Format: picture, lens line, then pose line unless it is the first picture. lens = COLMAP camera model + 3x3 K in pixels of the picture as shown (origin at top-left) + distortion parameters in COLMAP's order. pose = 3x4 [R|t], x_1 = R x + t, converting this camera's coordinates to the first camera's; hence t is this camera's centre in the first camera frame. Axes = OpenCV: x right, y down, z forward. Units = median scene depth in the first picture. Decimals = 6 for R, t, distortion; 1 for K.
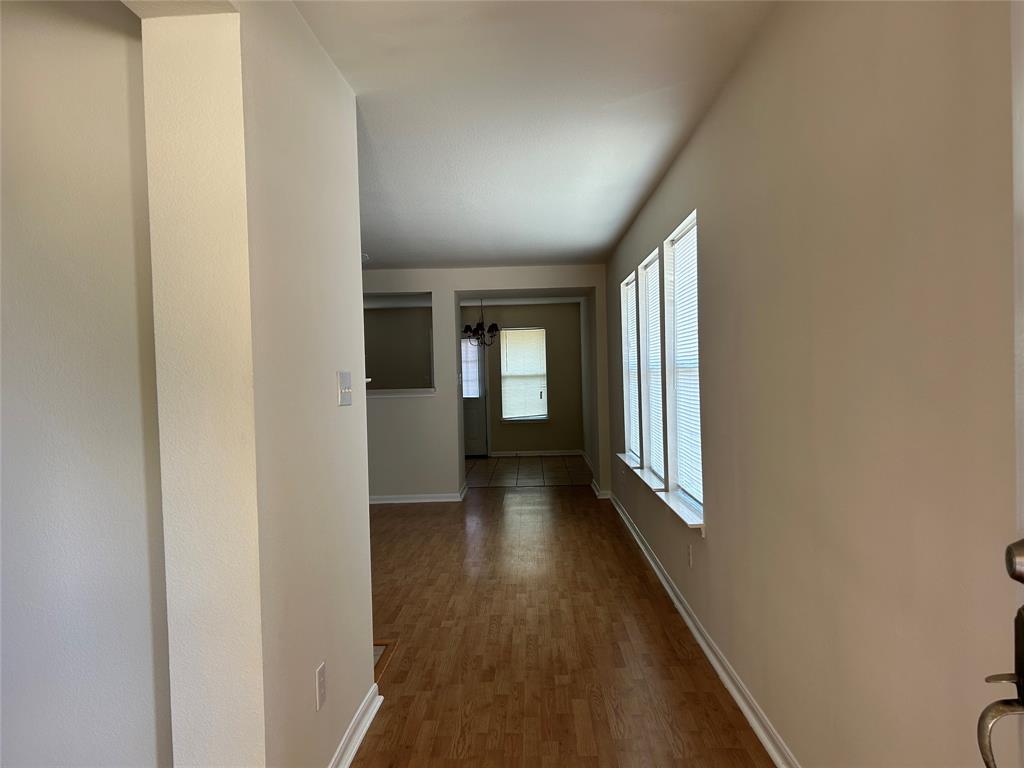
lens RADIAL K [[766.0, 0, 513.1], [0, 766.0, 381.4], [0, 0, 1]] dist [0.062466, -0.062473]
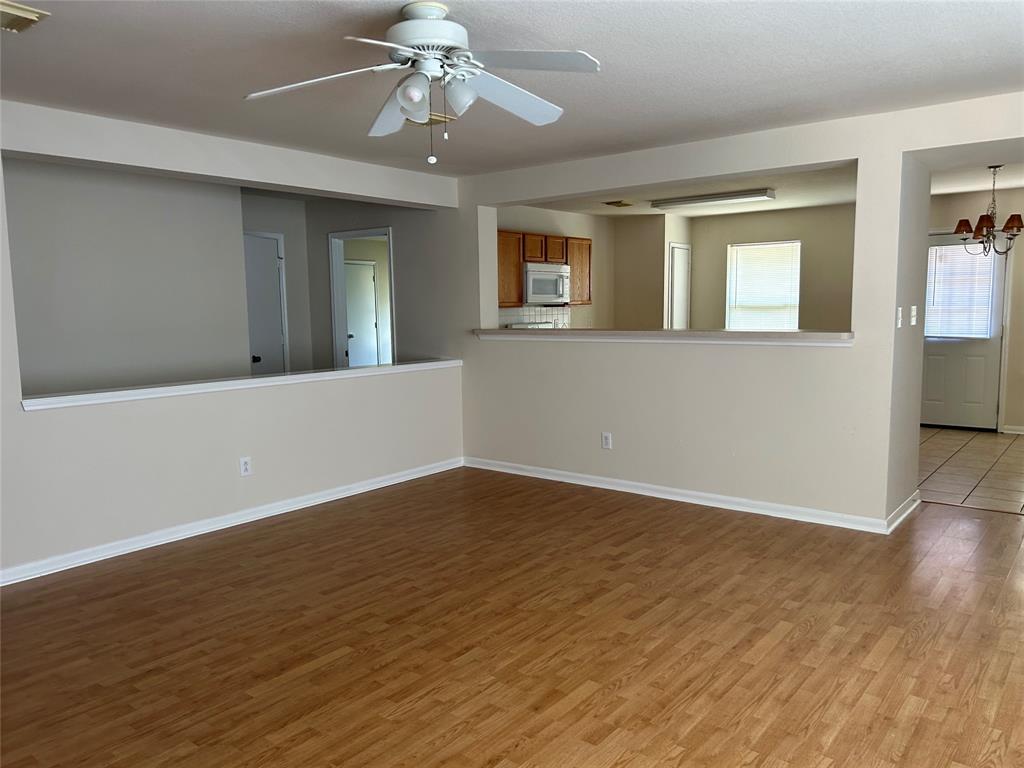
lens RADIAL K [[766.0, 0, 525.9], [0, 766.0, 390.6], [0, 0, 1]] dist [0.062466, -0.062473]
pose [[0.802880, 0.081663, -0.590521, 0.046418], [-0.010096, 0.992294, 0.123497, -0.016951], [0.596055, -0.093191, 0.797517, 0.392569]]
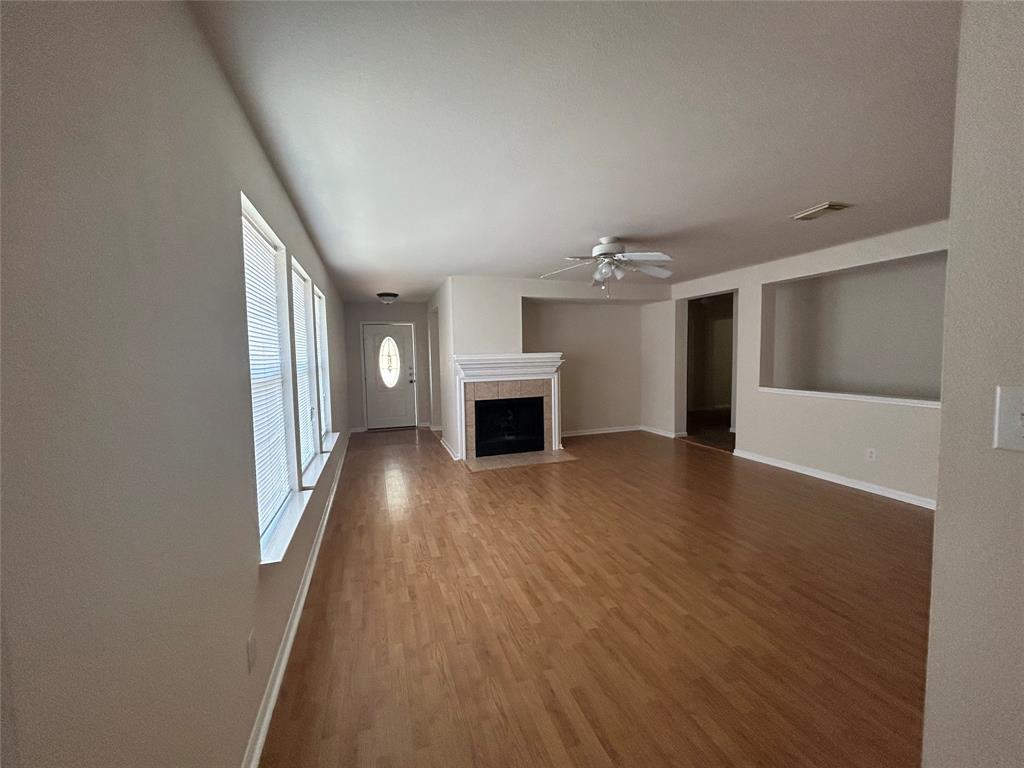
lens RADIAL K [[411.1, 0, 512.9], [0, 411.1, 385.3], [0, 0, 1]] dist [0.002679, -0.000404]
pose [[-0.937670, 0.070835, -0.340230, 0.066769], [0.041045, 0.994728, 0.093981, -0.023810], [0.345094, 0.074159, -0.935634, 1.059460]]
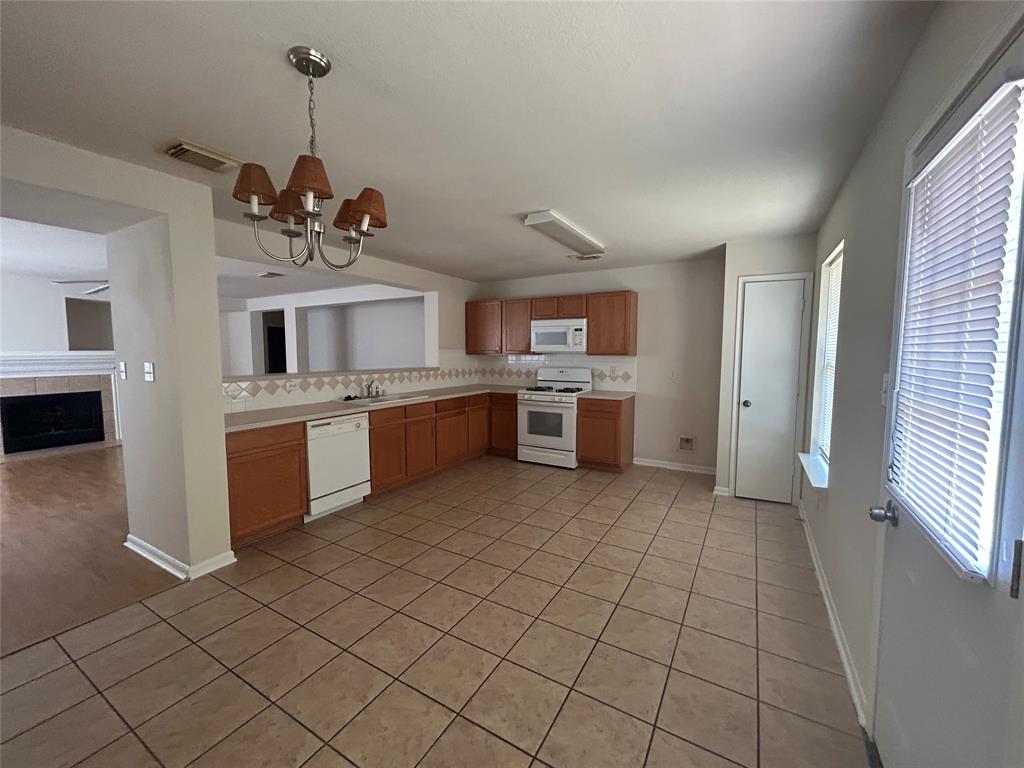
lens RADIAL K [[411.1, 0, 512.6], [0, 411.1, 379.2], [0, 0, 1]] dist [0.002679, -0.000404]
pose [[-0.484428, 0.089827, -0.870207, 0.074957], [0.007344, 0.995097, 0.098630, -0.028577], [0.874800, 0.041388, -0.482713, 1.479517]]
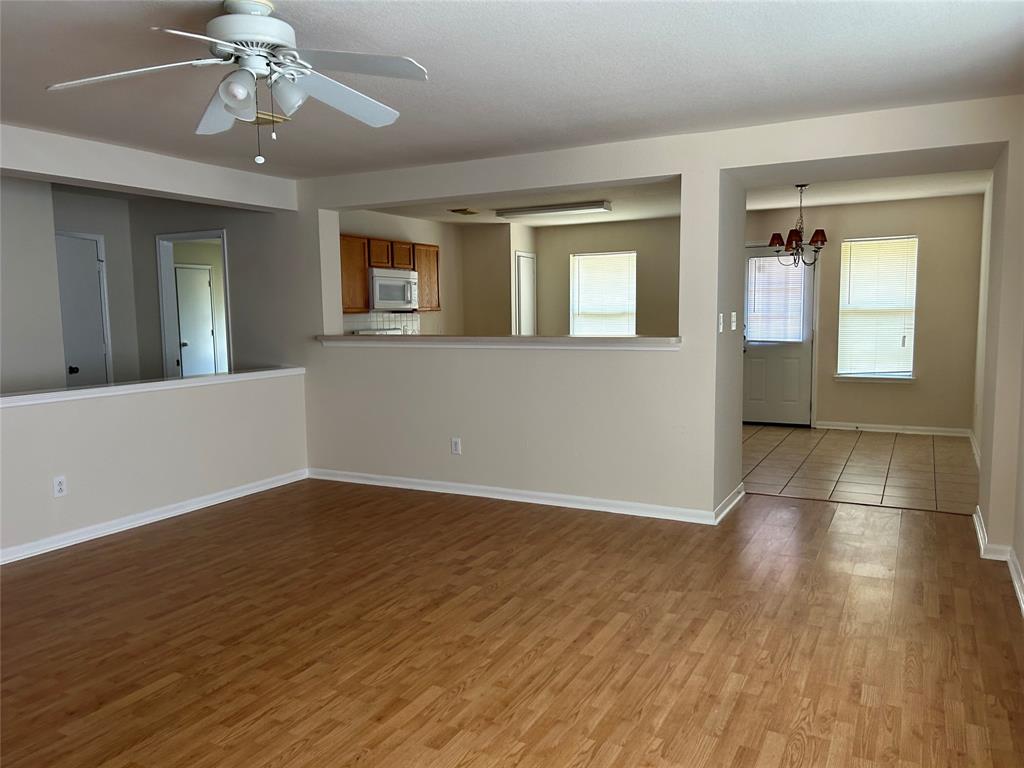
lens RADIAL K [[766.0, 0, 515.4], [0, 766.0, 389.3], [0, 0, 1]] dist [0.062466, -0.062473]
pose [[0.894837, 0.059804, -0.442368, 0.053390], [-0.011592, 0.993764, 0.110899, -0.016167], [0.446242, -0.094109, 0.889951, 0.394503]]
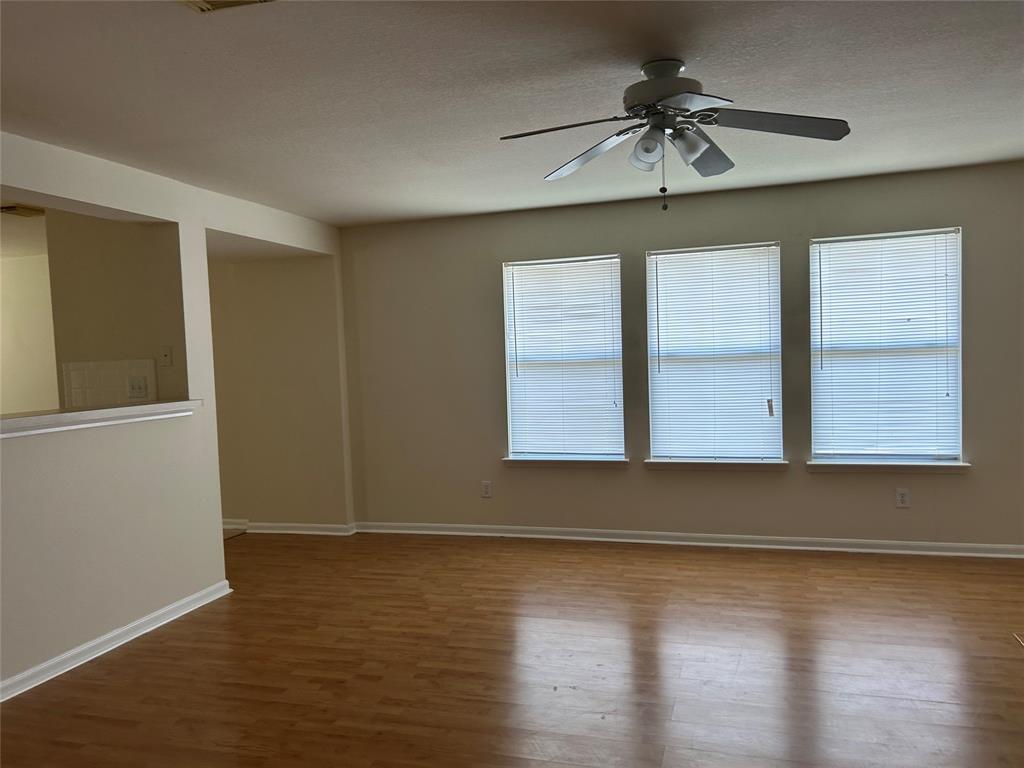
lens RADIAL K [[766.0, 0, 516.1], [0, 766.0, 383.9], [0, 0, 1]] dist [0.062466, -0.062473]
pose [[0.267205, -0.020967, 0.963412, -0.572307], [0.038699, 0.999190, 0.011012, 0.000374], [-0.962862, 0.034341, 0.267800, 0.626514]]
